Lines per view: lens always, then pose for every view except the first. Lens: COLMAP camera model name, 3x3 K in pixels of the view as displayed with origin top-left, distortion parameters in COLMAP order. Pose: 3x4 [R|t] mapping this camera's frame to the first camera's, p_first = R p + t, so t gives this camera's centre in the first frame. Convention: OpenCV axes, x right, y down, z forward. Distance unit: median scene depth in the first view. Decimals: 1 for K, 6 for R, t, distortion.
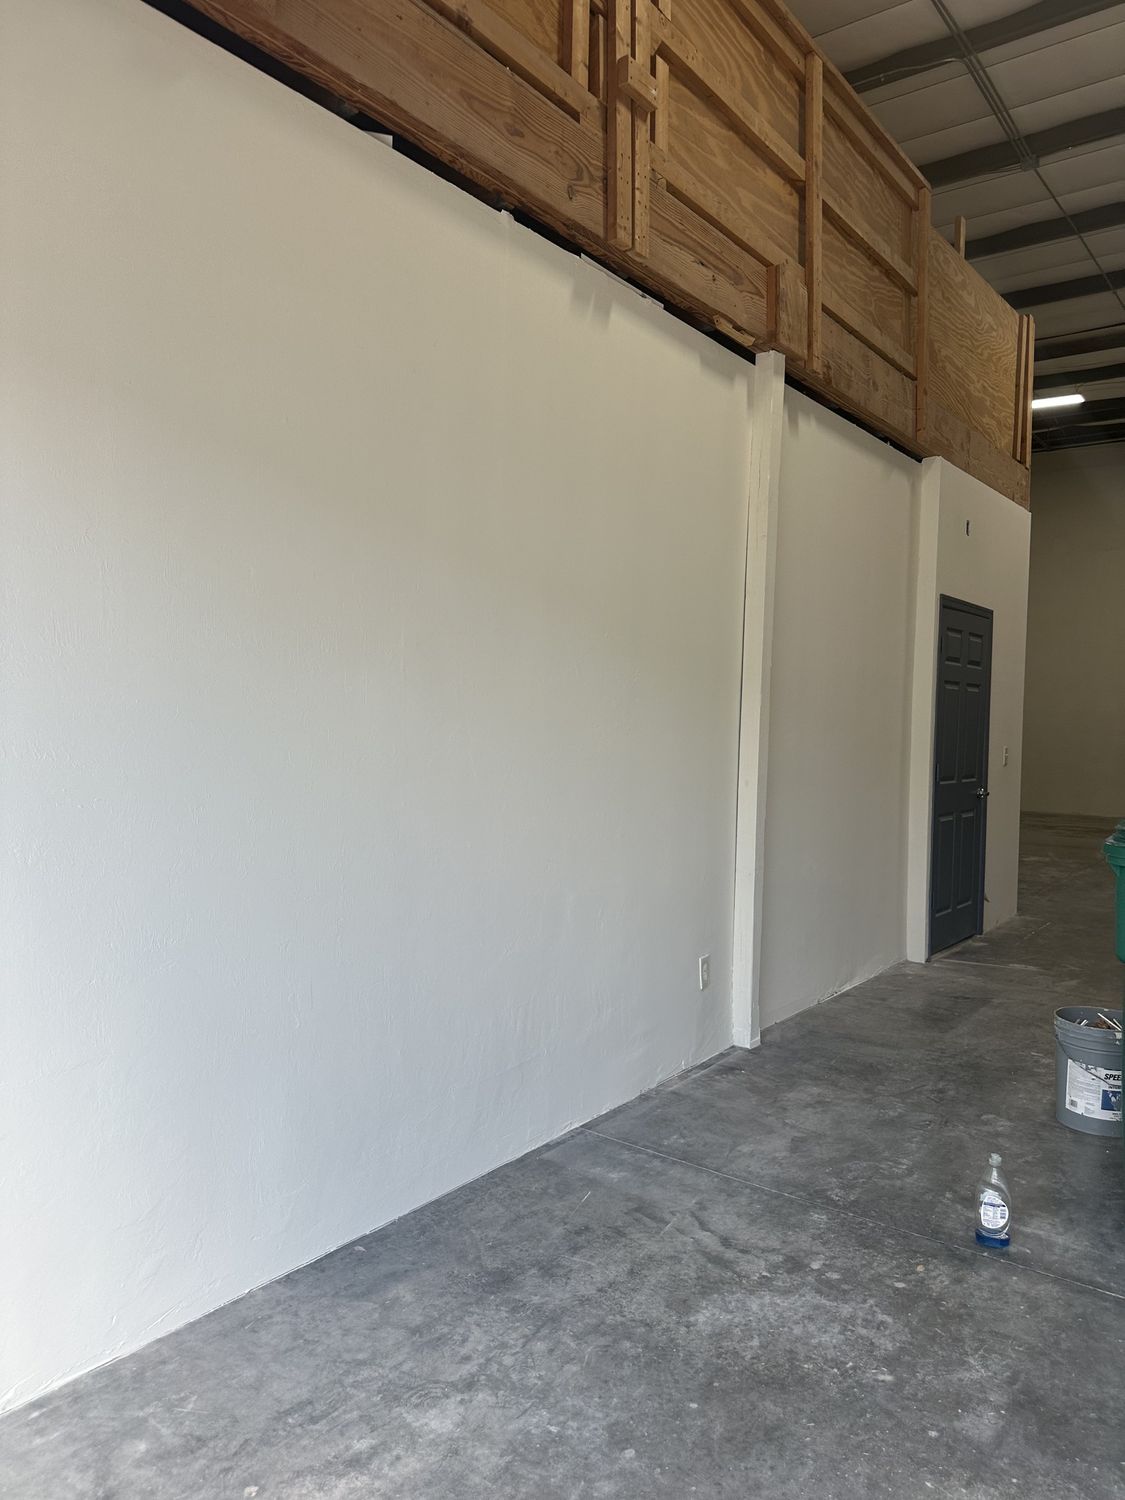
lens RADIAL K [[1051.2, 0, 566.2], [0, 1051.2, 743.7], [0, 0, 1]] dist [0.057481, -0.073096]
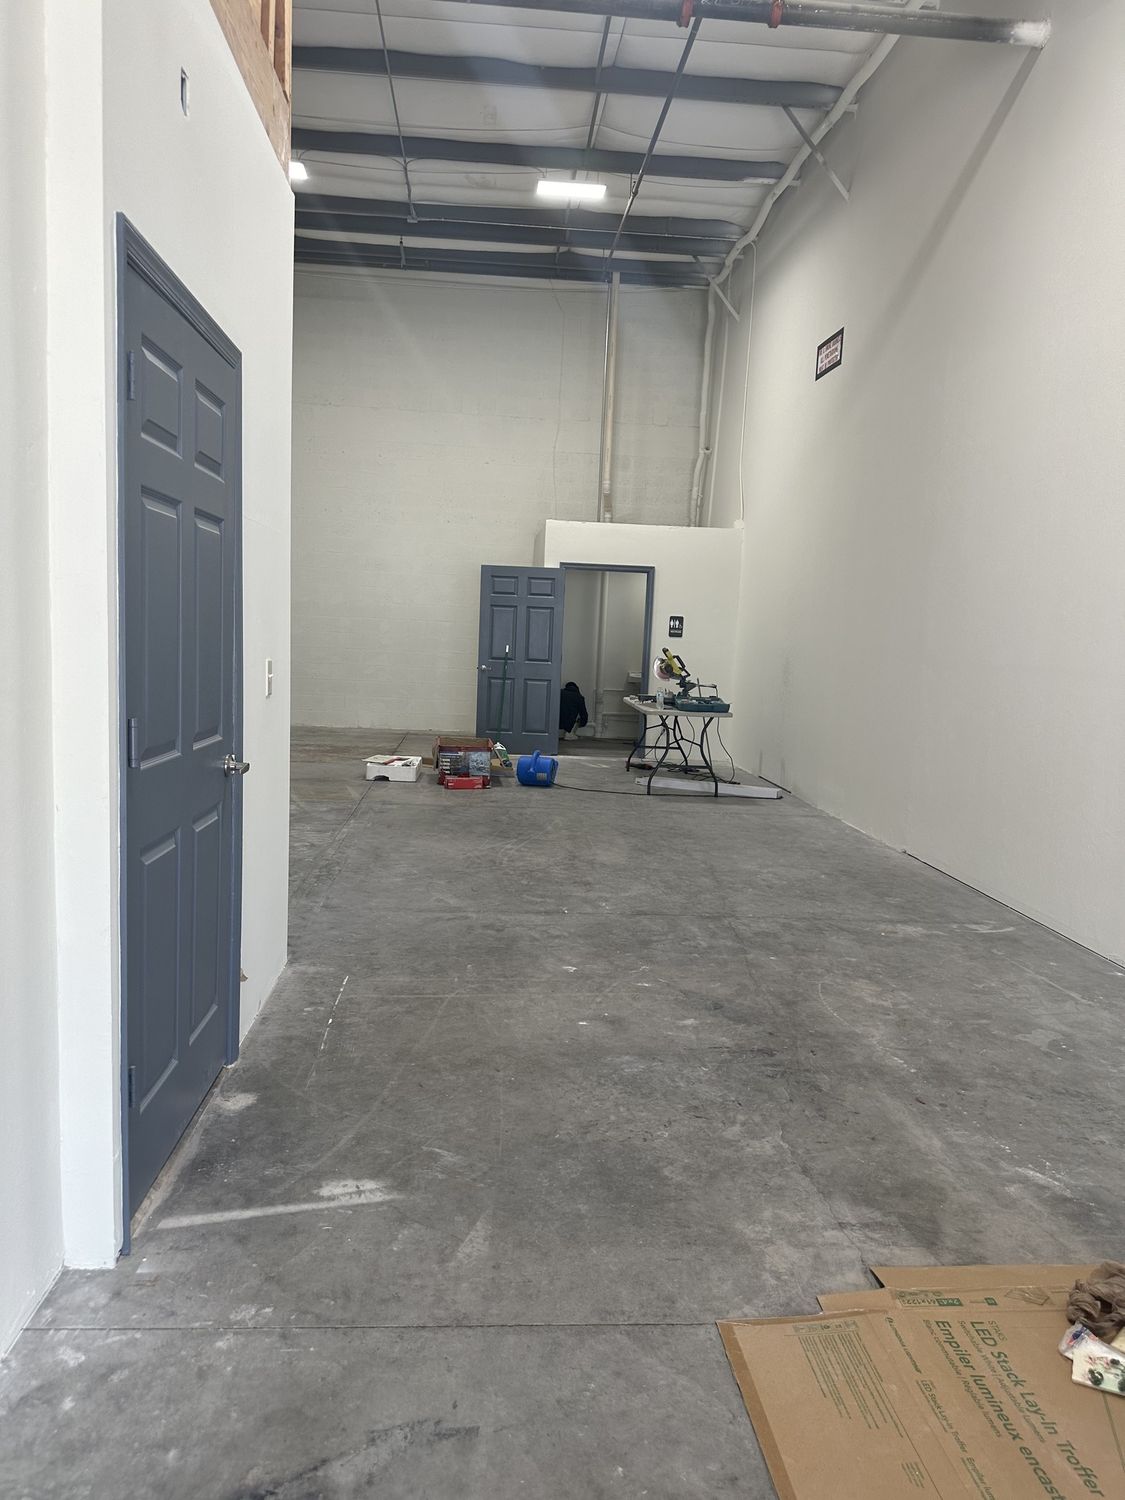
lens RADIAL K [[1040.5, 0, 553.6], [0, 1040.5, 762.8], [0, 0, 1]] dist [0.044698, -0.069816]
pose [[0.751296, -0.071751, 0.656053, 0.225224], [-0.007320, 0.993105, 0.116996, -0.008142], [-0.659924, -0.092702, 0.745591, 0.639780]]
